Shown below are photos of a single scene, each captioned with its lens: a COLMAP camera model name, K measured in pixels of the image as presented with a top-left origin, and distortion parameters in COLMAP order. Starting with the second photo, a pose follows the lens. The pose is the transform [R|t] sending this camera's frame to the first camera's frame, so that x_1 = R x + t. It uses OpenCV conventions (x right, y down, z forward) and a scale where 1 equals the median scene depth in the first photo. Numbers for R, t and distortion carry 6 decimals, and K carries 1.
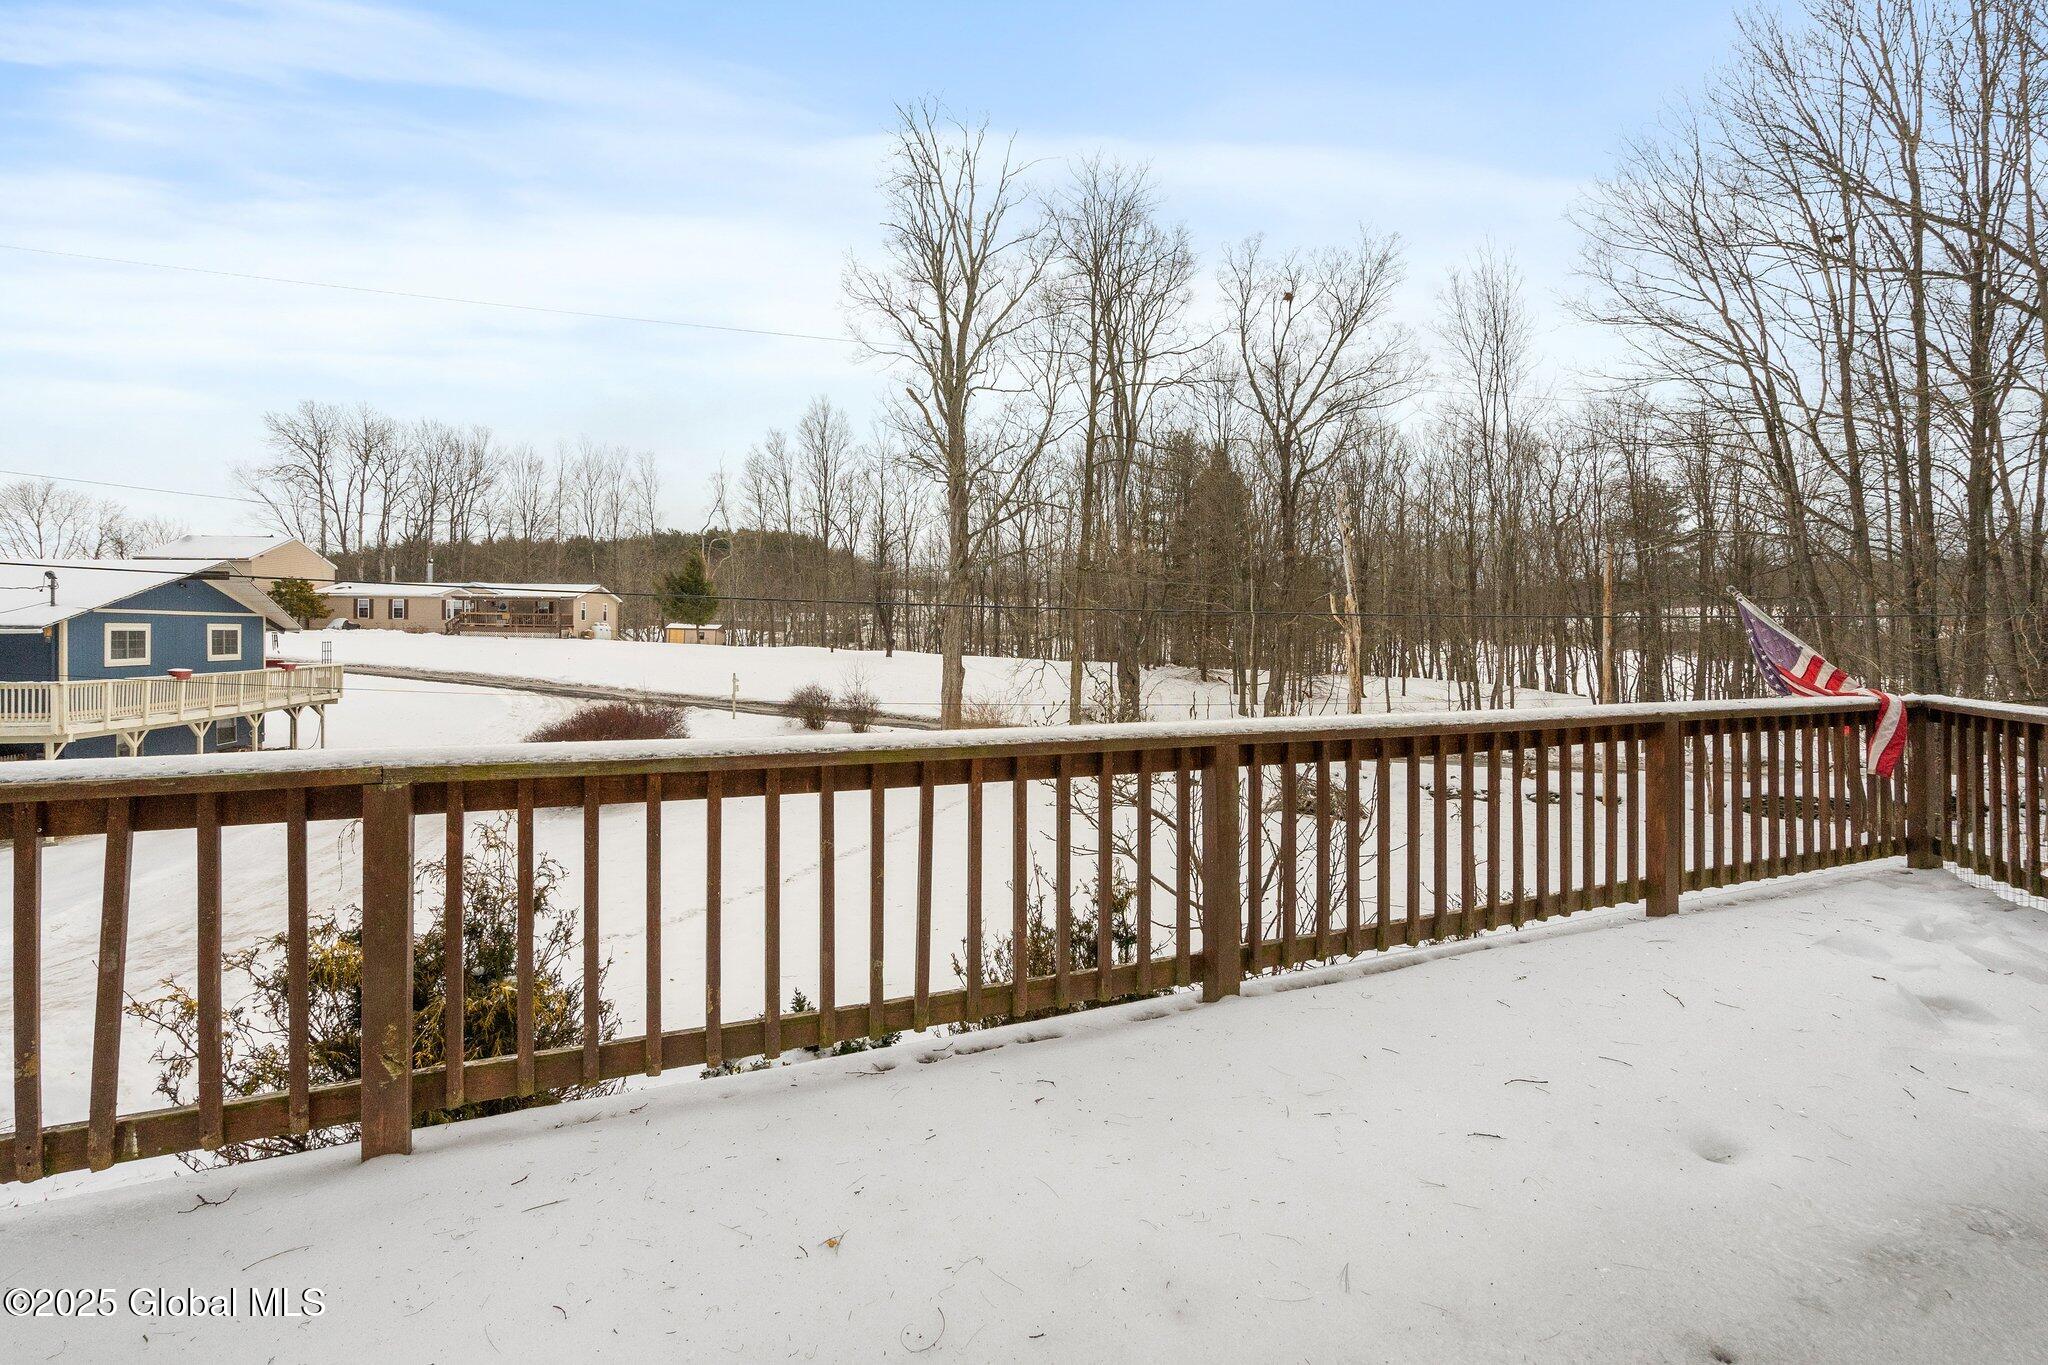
lens RADIAL K [[967.9, 0, 997.4], [0, 967.9, 645.7], [0, 0, 1]] dist [-0.000226, 0.000245]
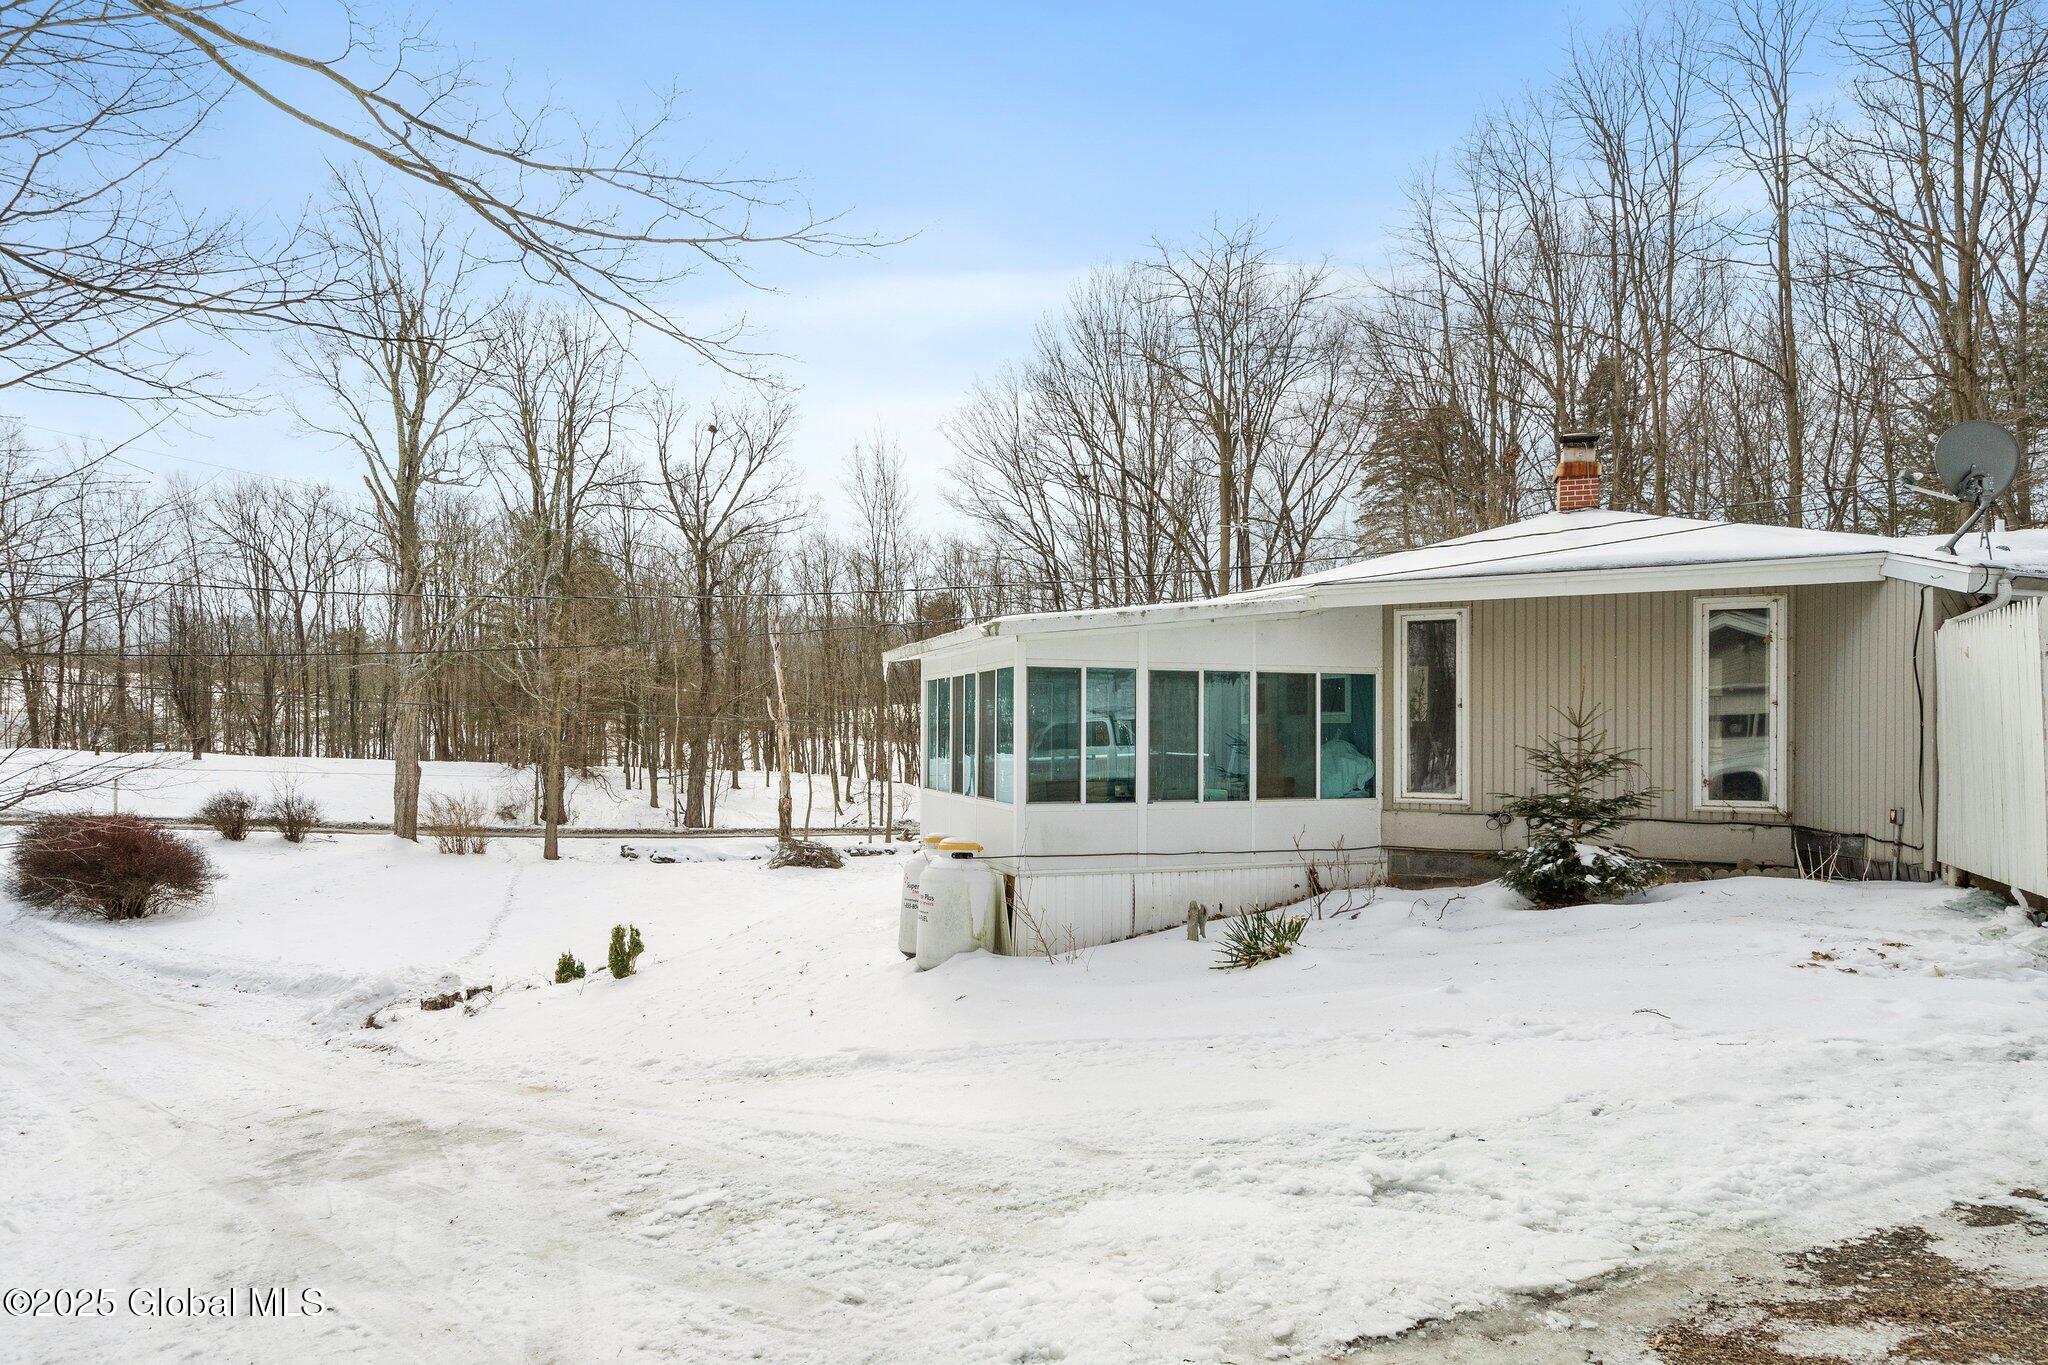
lens RADIAL K [[1130.9, 0, 1024.8], [0, 1130.9, 694.1], [0, 0, 1]] dist [-0.000211, 0.000078]
pose [[0.770929, 0.018699, 0.636647, -0.370311], [0.006669, 0.999277, -0.037425, -0.004881], [-0.636886, 0.033098, 0.770247, -0.335686]]
